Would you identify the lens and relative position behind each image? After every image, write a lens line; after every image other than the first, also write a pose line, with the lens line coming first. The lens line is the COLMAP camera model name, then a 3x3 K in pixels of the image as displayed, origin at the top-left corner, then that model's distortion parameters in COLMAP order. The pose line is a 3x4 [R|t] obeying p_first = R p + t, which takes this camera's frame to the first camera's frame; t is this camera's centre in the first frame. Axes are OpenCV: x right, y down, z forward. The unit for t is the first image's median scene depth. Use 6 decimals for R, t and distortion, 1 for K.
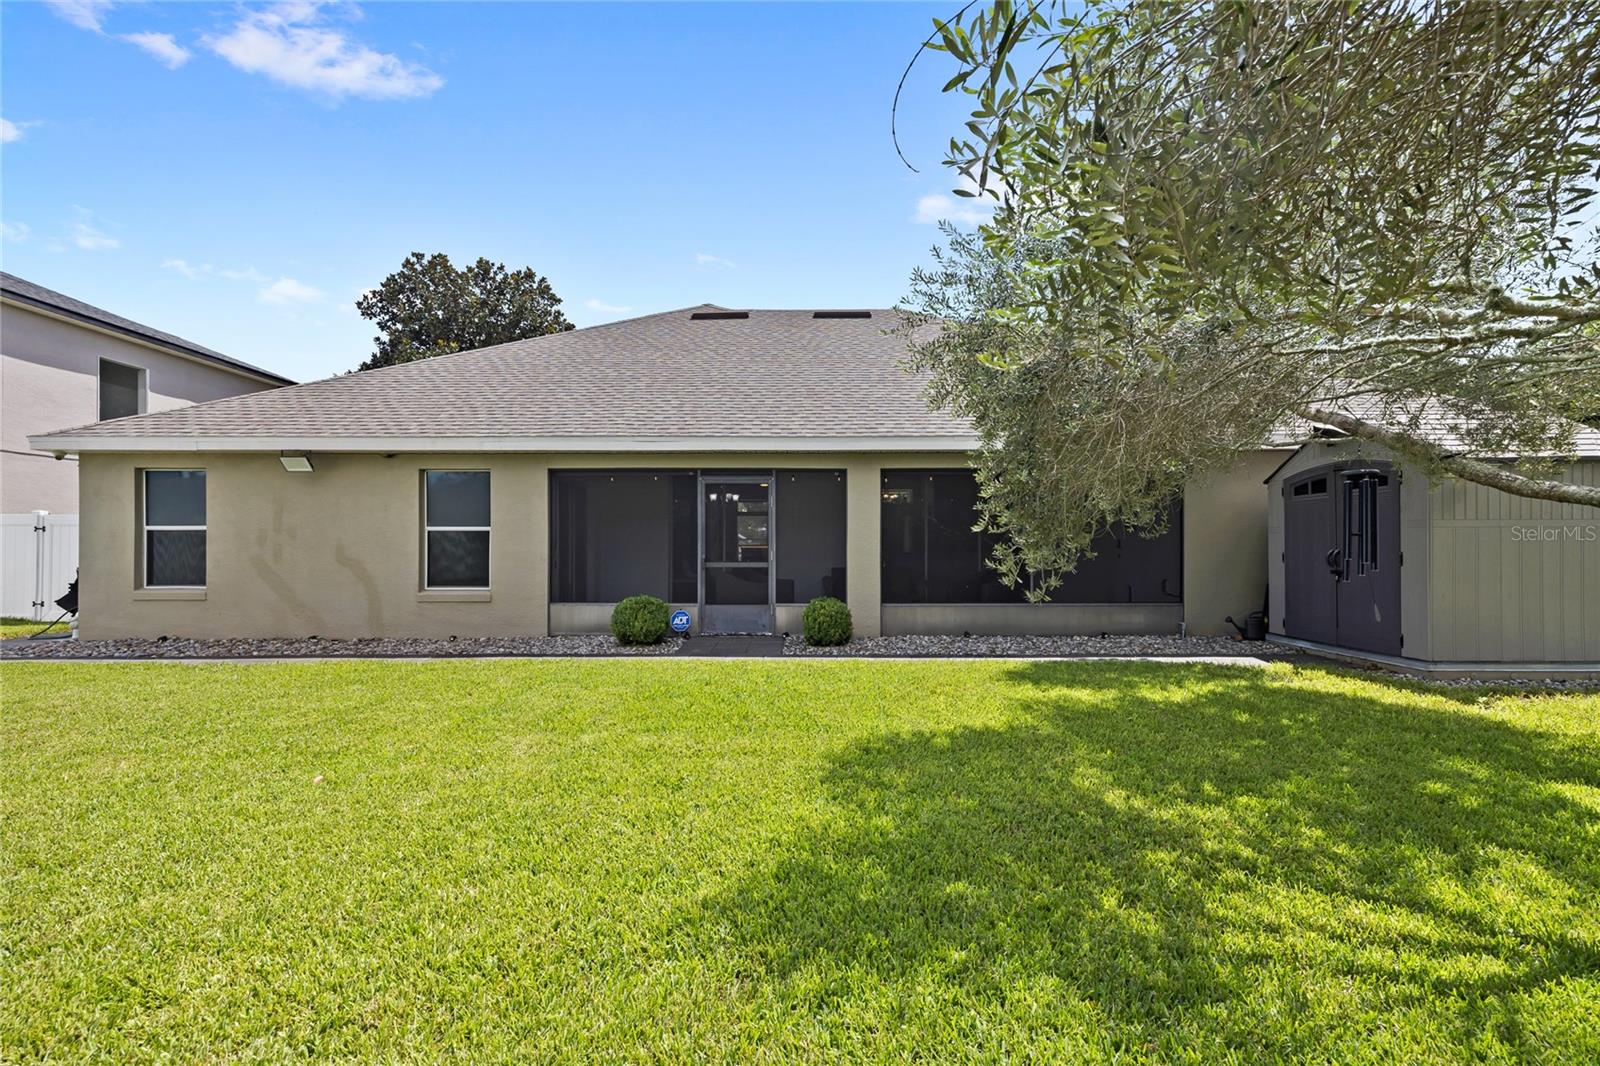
lens RADIAL K [[678.2, 0, 804.5], [0, 678.2, 542.2], [0, 0, 1]] dist [0.000933, 0.000270]
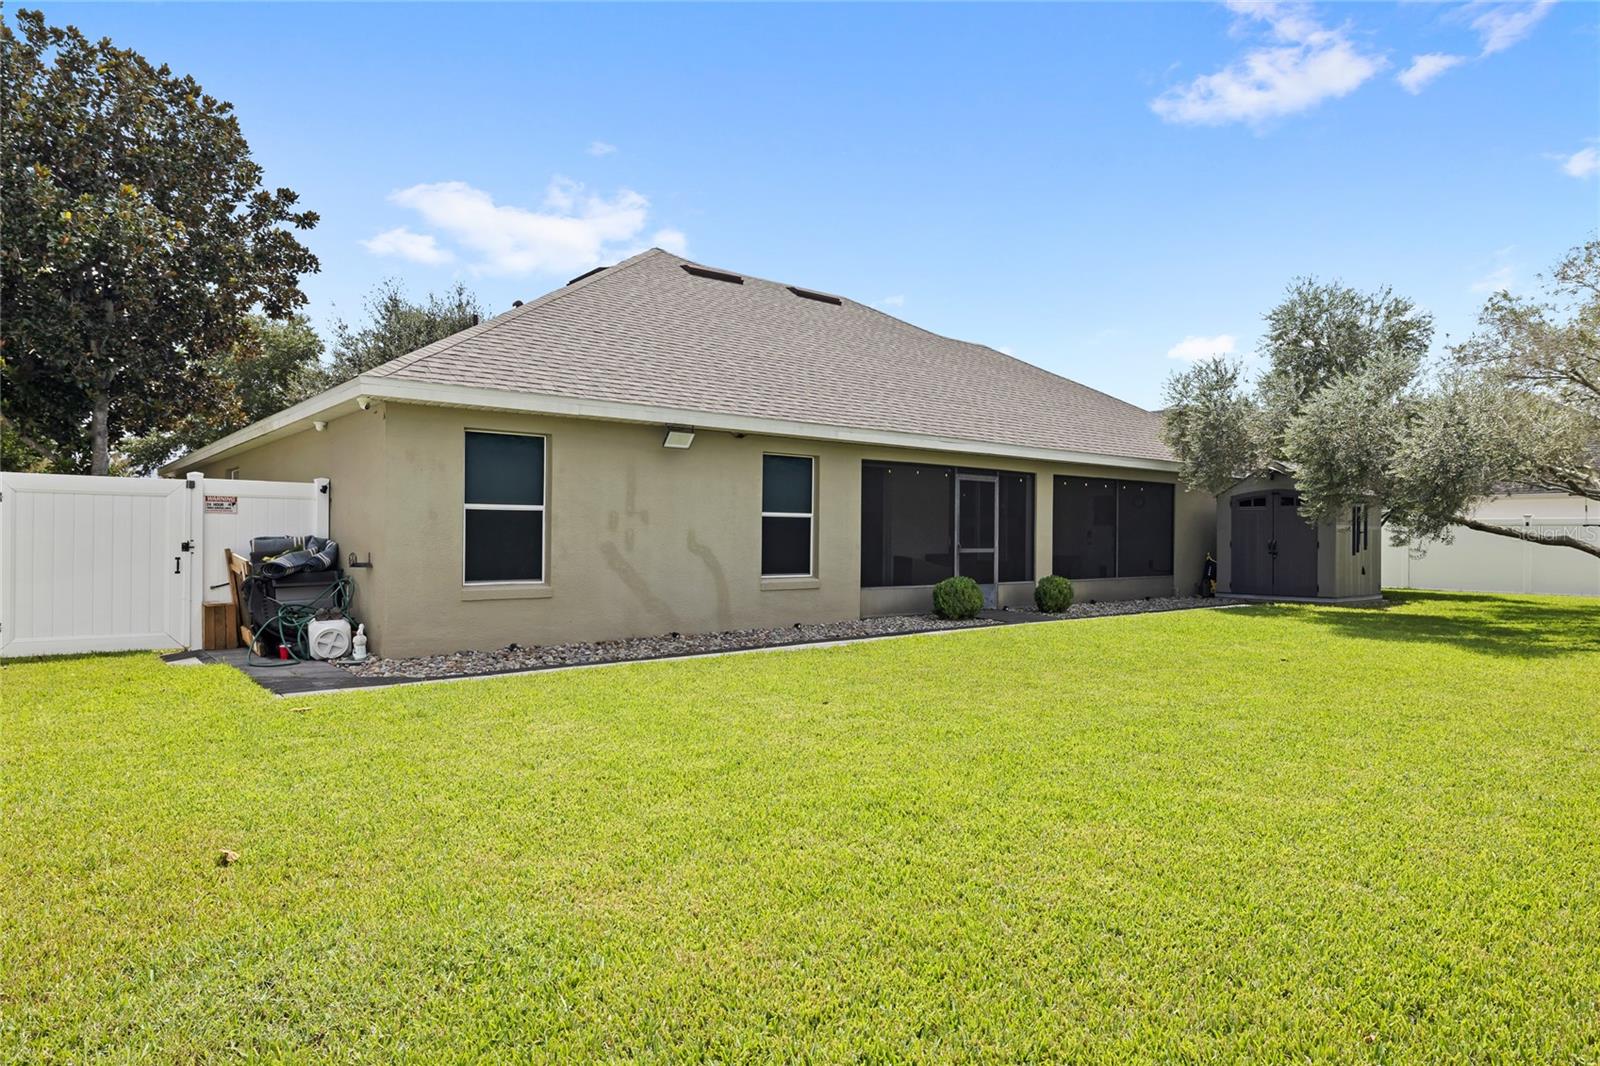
lens RADIAL K [[966.3, 0, 792.9], [0, 966.3, 533.7], [0, 0, 1]] dist [-0.004625, 0.002714]
pose [[0.761006, 0.007153, 0.648706, -1.423160], [-0.011532, 0.999930, 0.002504, 0.003566], [-0.648643, -0.009386, 0.761035, -0.064986]]
